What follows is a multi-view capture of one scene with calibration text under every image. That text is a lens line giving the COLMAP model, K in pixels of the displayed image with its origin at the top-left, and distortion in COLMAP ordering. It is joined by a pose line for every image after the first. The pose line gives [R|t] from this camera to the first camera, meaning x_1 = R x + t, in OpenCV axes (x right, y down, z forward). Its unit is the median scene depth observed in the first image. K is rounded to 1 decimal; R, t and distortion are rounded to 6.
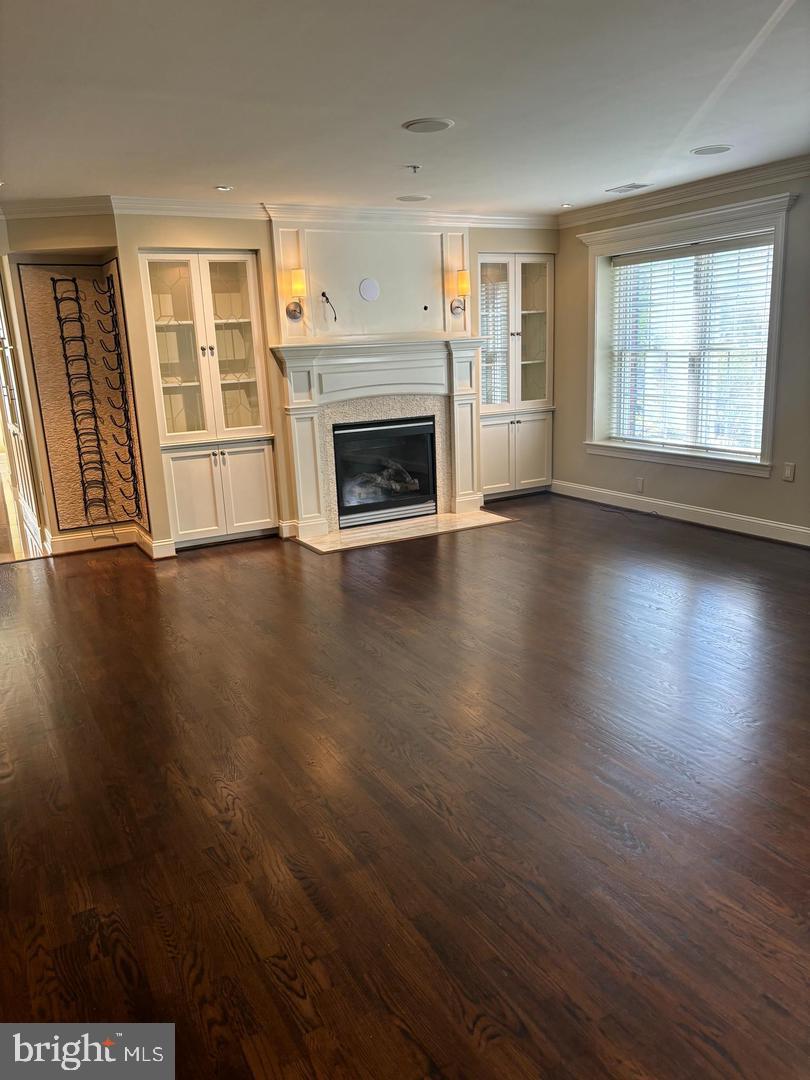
lens RADIAL K [[818.1, 0, 405.3], [0, 818.1, 539.8], [0, 0, 1]] dist [0.037186, -0.040897]
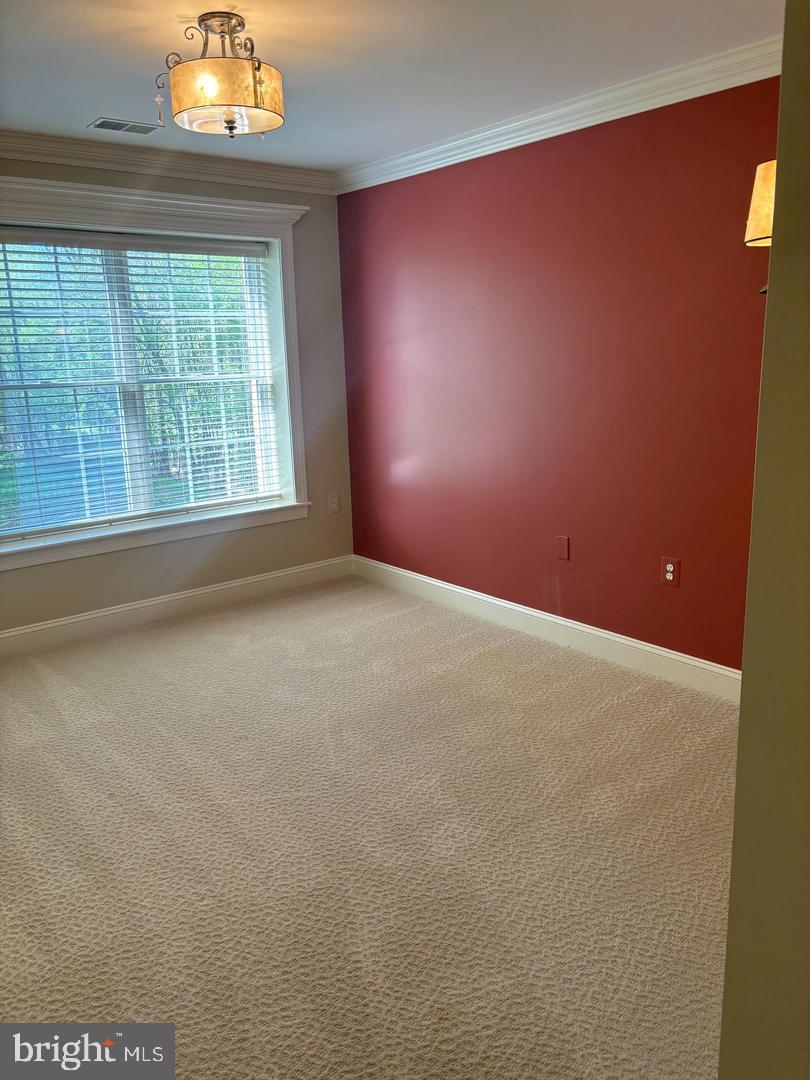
lens RADIAL K [[818.1, 0, 408.9], [0, 818.1, 543.2], [0, 0, 1]] dist [0.037186, -0.040897]
pose [[-0.184322, -0.193556, 0.963619, -0.452607], [0.255058, 0.937411, 0.237079, -0.229476], [-0.949195, 0.289478, -0.123417, 0.991167]]
